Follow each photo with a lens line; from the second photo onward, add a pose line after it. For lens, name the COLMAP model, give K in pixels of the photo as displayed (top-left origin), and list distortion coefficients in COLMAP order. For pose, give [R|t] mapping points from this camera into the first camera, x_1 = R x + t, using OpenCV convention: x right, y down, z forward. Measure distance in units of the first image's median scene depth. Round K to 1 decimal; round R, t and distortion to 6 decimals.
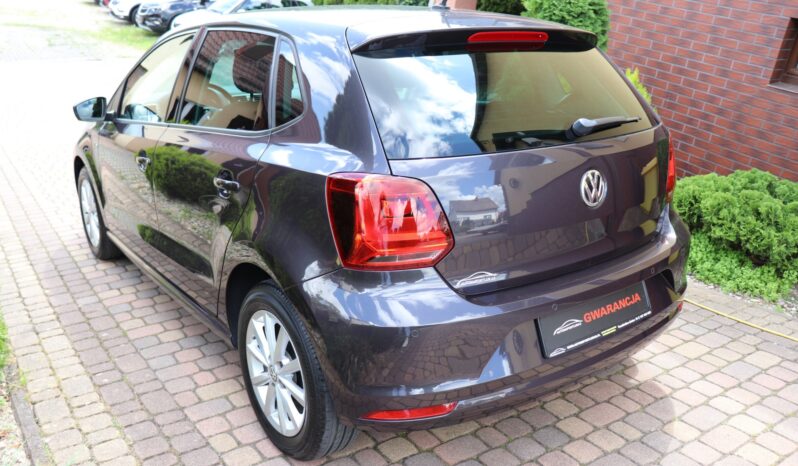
lens RADIAL K [[698.0, 0, 397.4], [0, 698.0, 232.6], [0, 0, 1]] dist [-0.128063, 0.066308]
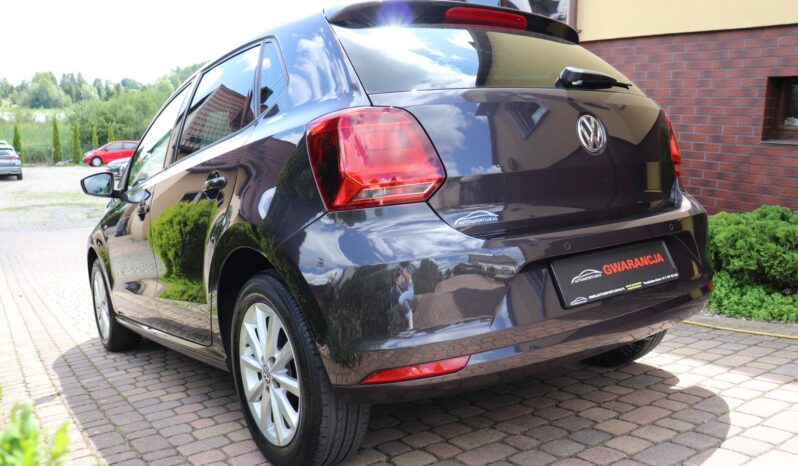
lens RADIAL K [[665.5, 0, 396.7], [0, 665.5, 226.3], [0, 0, 1]] dist [-0.142955, 0.088816]
pose [[0.995655, -0.089136, -0.026934, 0.026091], [0.079318, 0.963380, -0.256141, 0.231505], [0.048780, 0.252892, 0.966264, 0.127209]]
